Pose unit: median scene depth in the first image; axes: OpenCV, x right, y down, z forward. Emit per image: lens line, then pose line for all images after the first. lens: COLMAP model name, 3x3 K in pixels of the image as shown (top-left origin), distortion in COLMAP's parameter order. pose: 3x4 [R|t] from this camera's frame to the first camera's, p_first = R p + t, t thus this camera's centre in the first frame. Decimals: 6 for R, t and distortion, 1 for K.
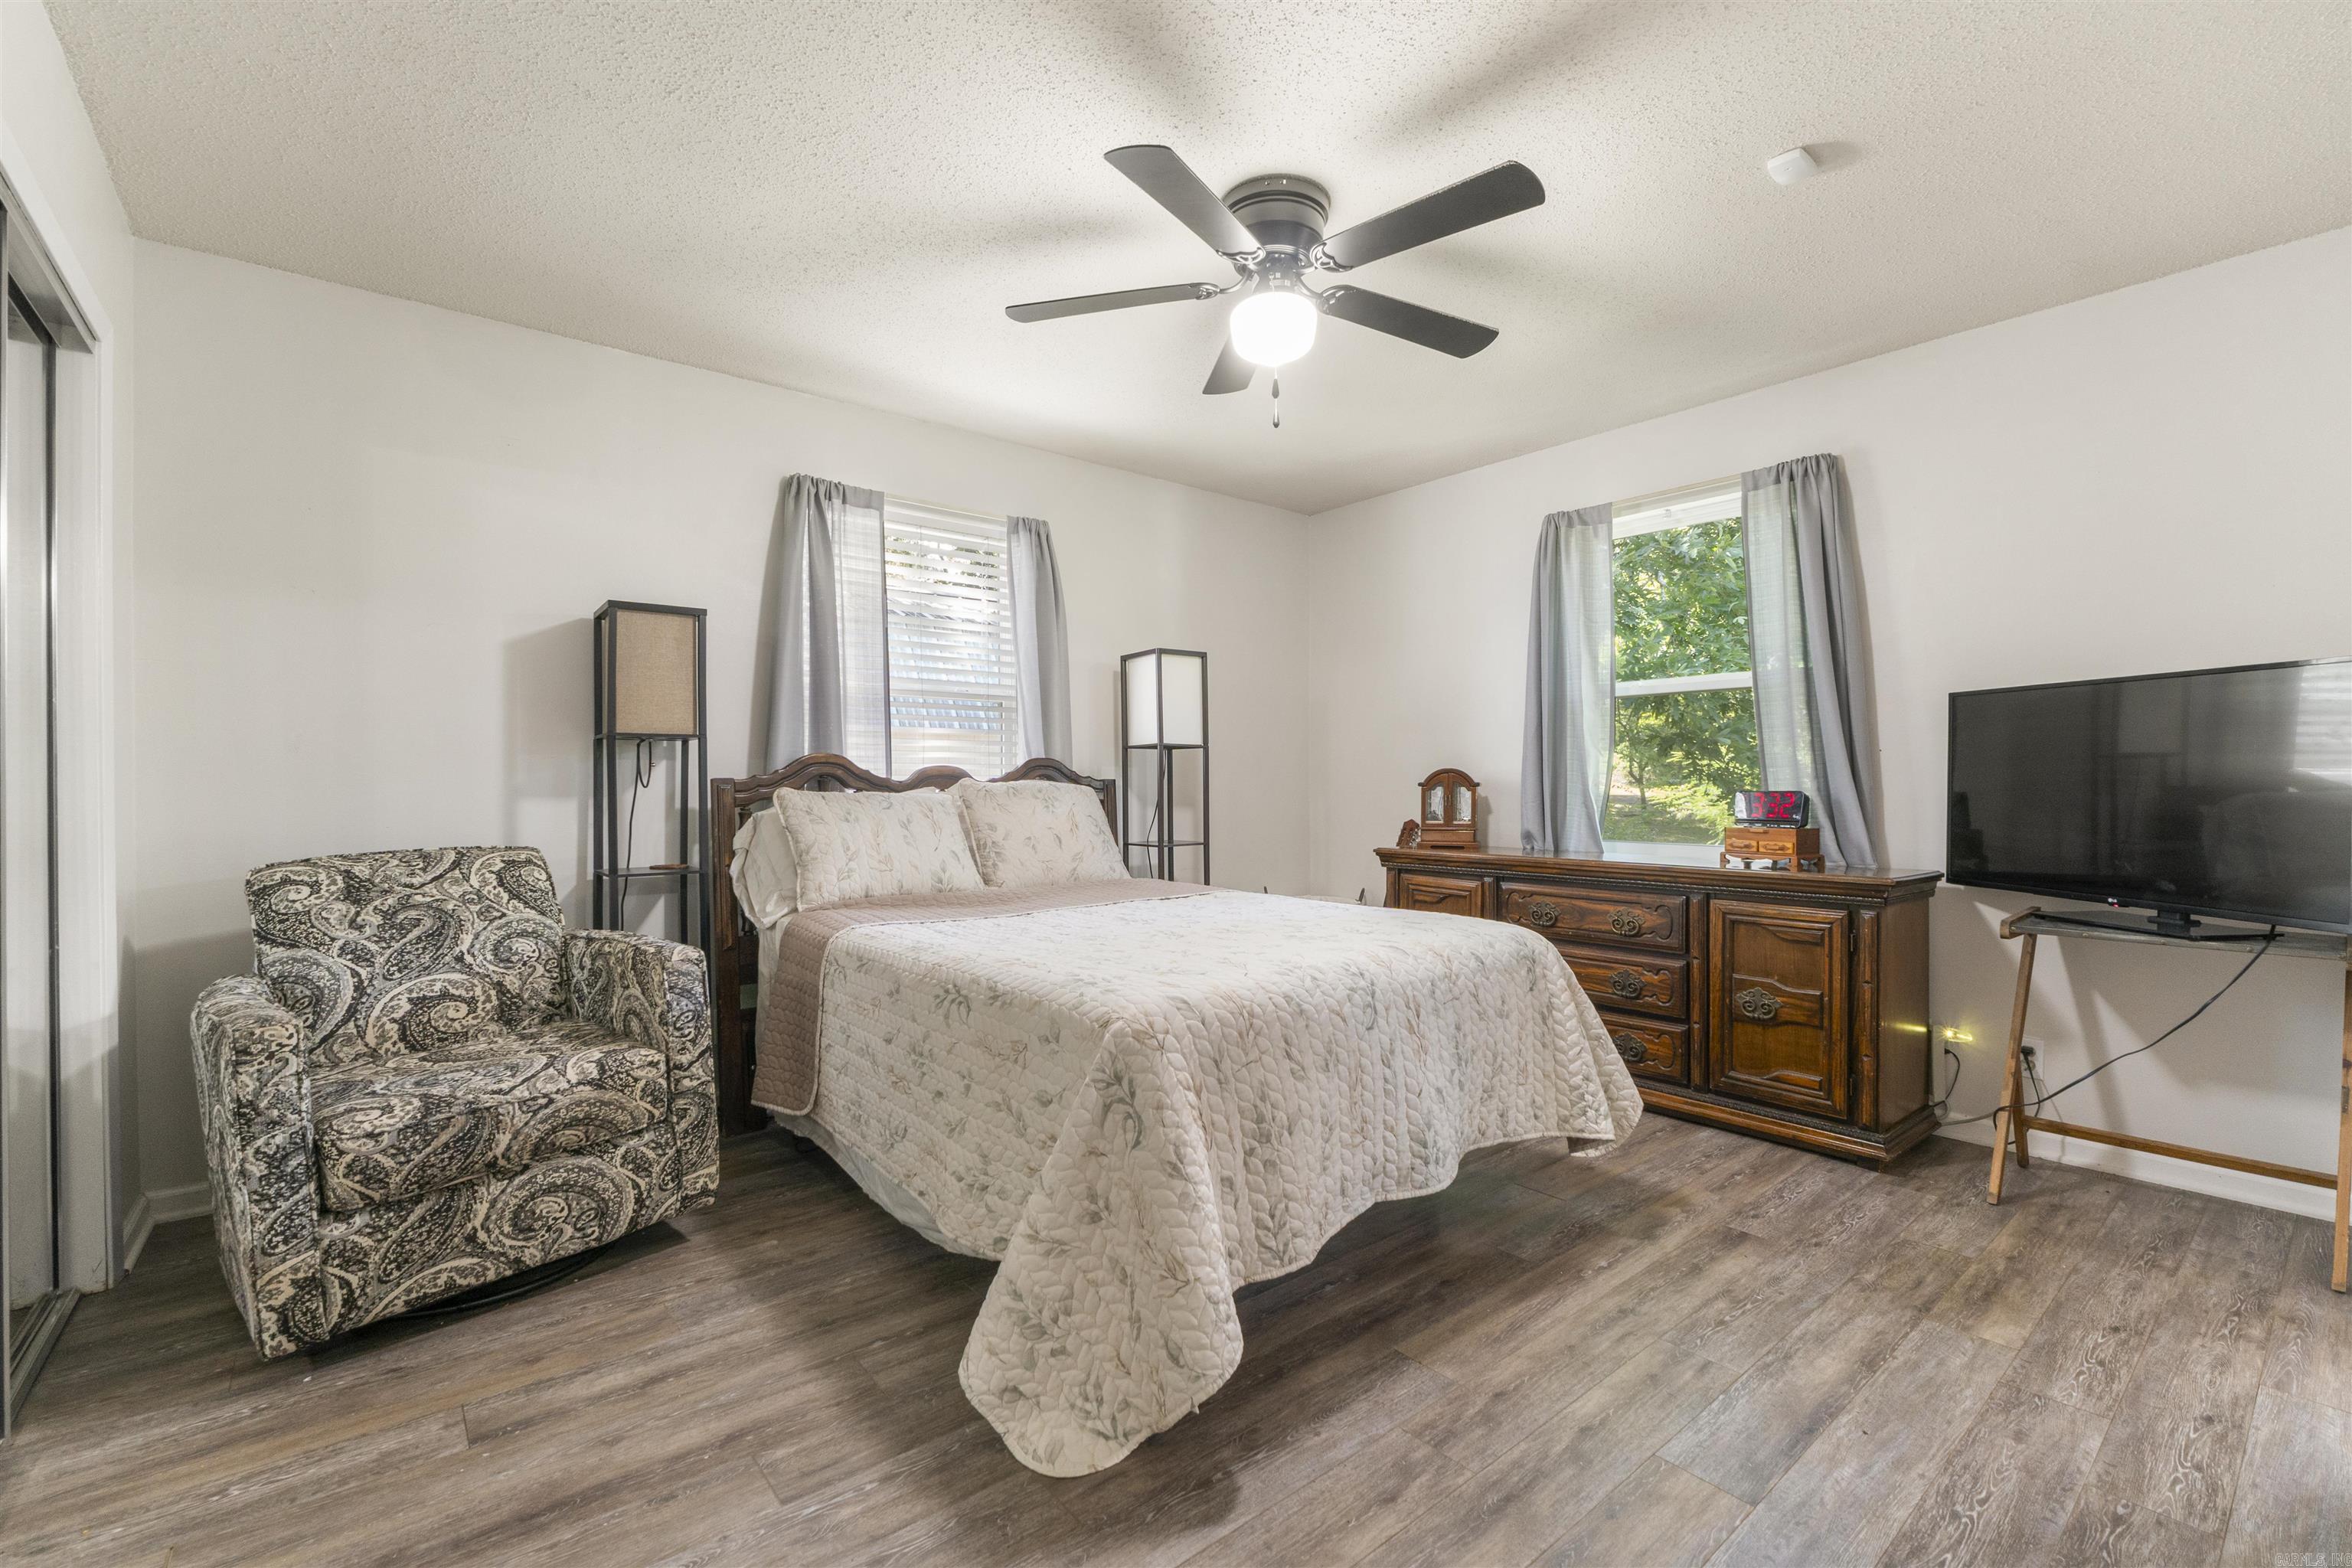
lens RADIAL K [[1014.6, 0, 1176.0], [0, 1014.6, 784.0], [0, 0, 1]] dist [-0.000600, -0.000084]
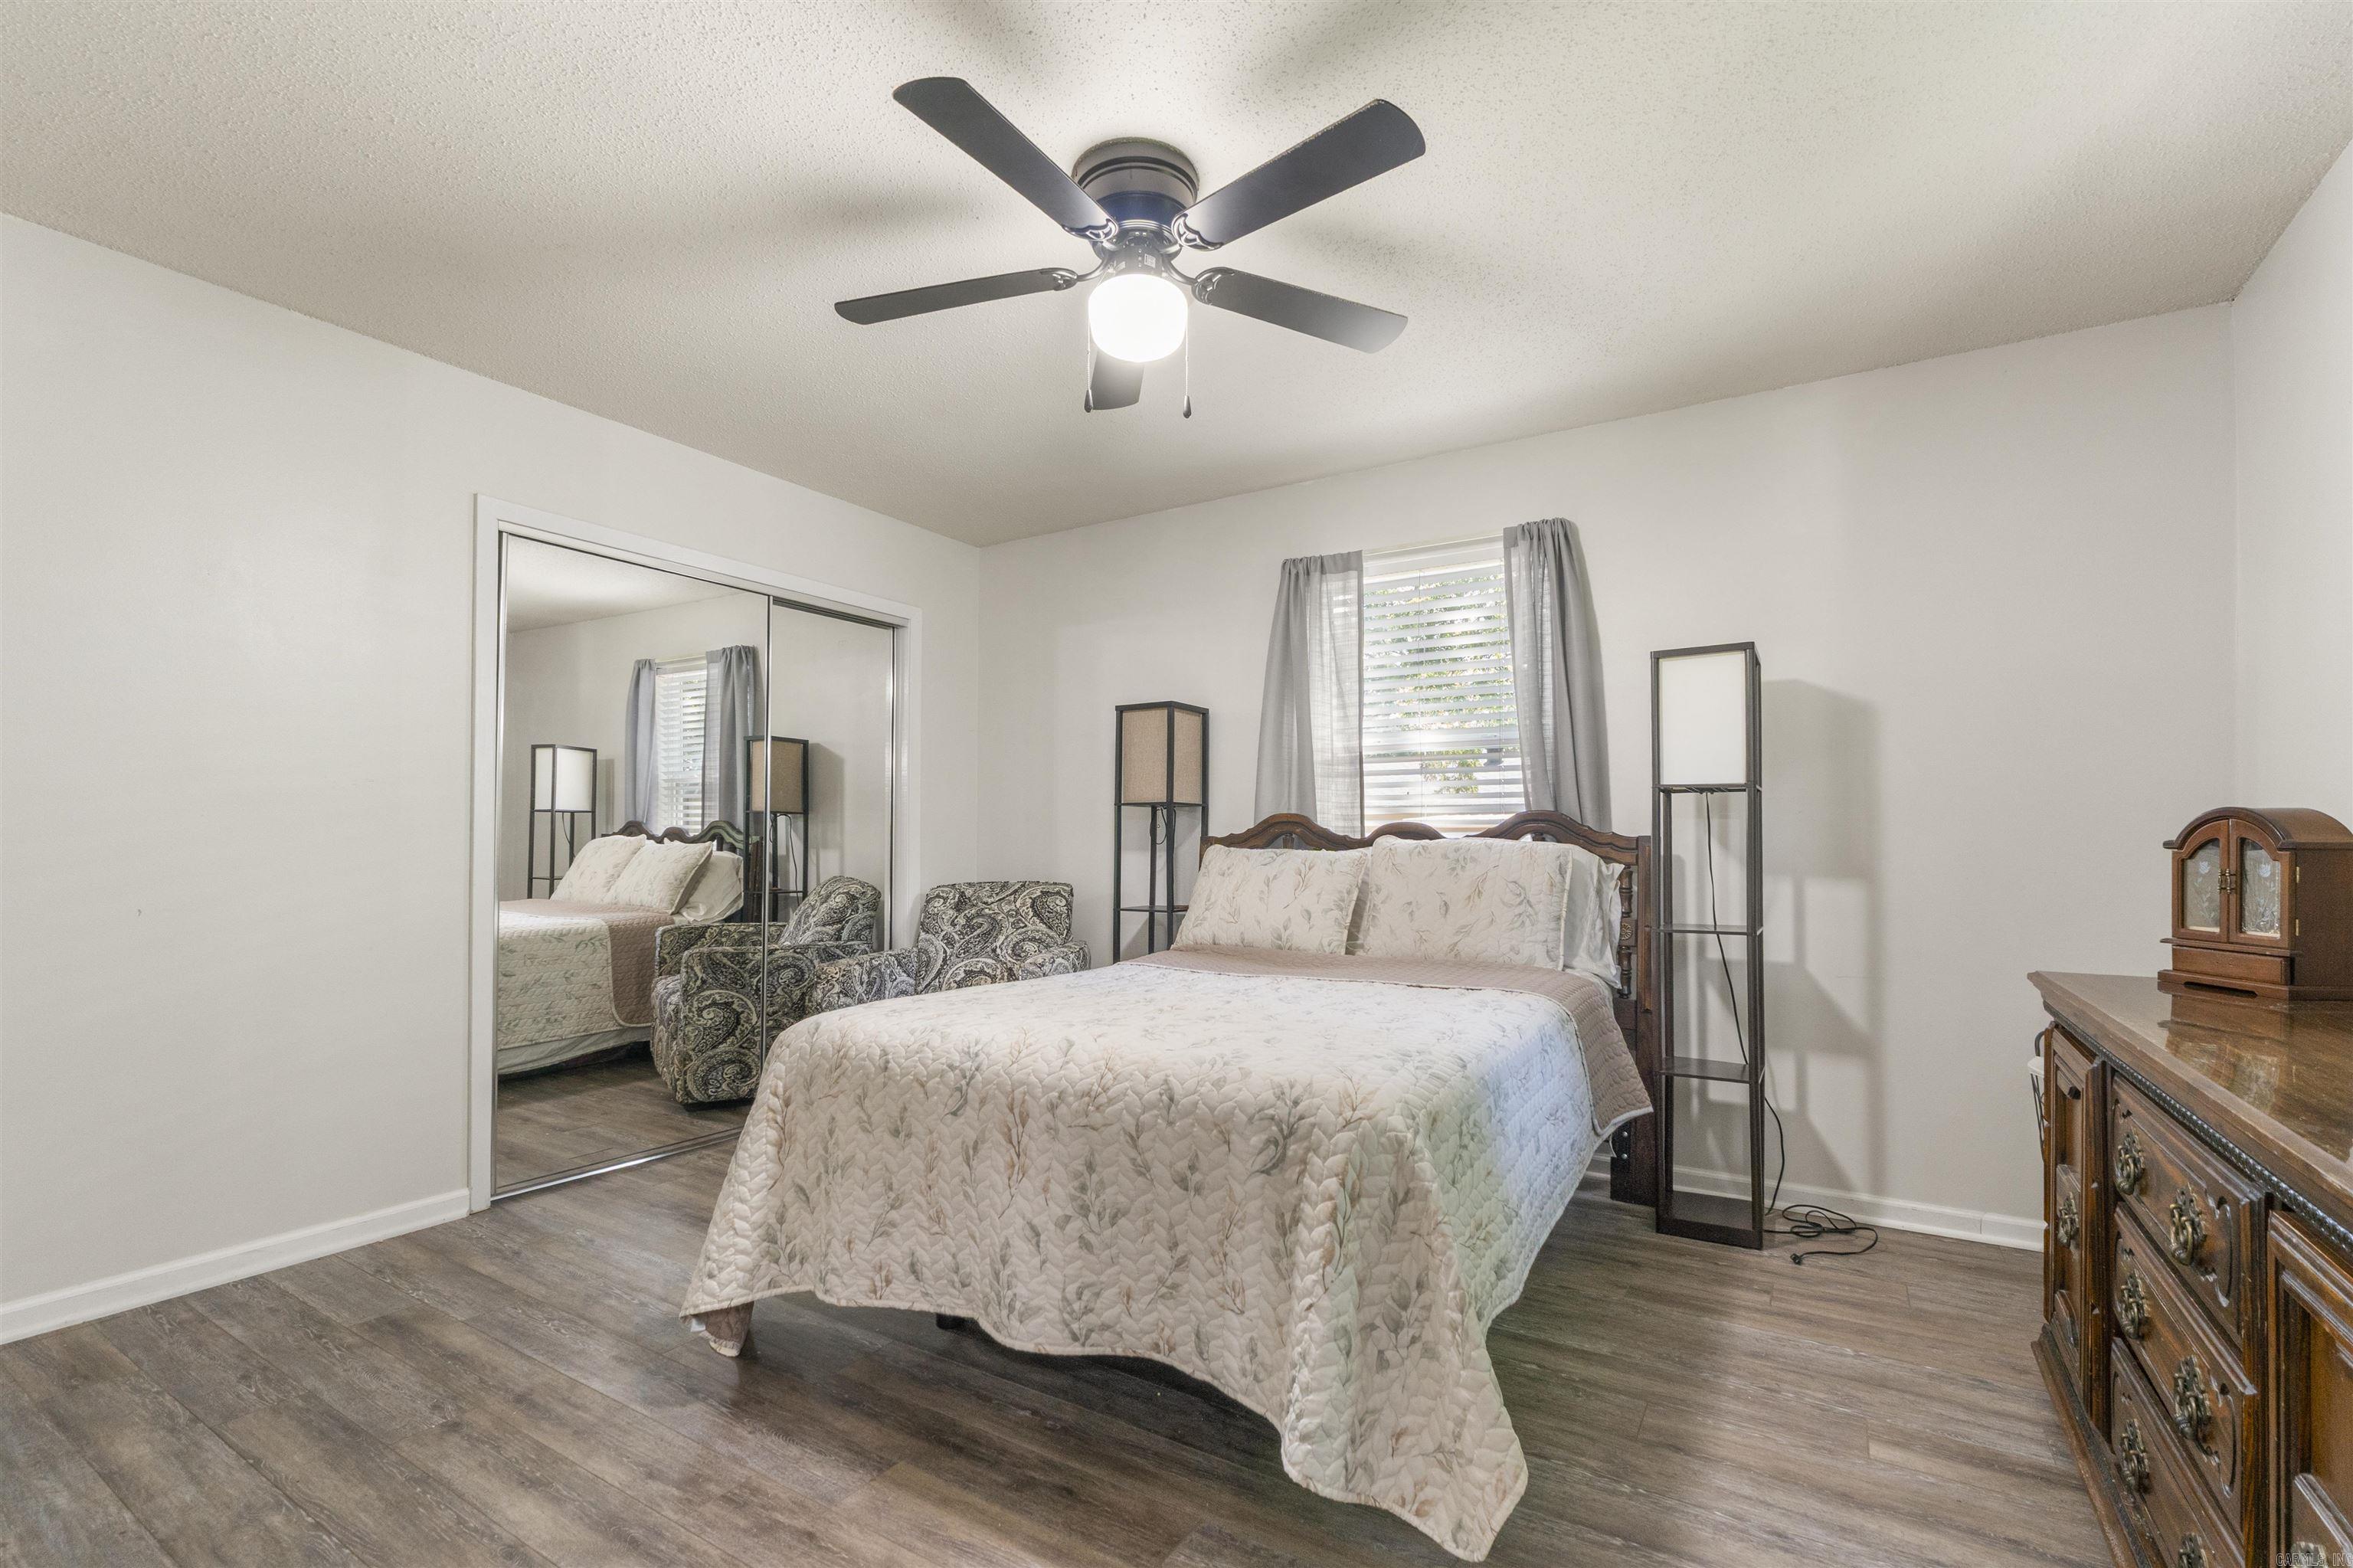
lens RADIAL K [[1052.9, 0, 1172.6], [0, 1052.9, 827.6], [0, 0, 1]] dist [0.000145, 0.000021]
pose [[0.313735, -0.011556, -0.949440, 0.756794], [-0.001337, 0.999920, -0.012612, -0.000779], [0.949510, 0.005227, 0.313694, 0.590806]]
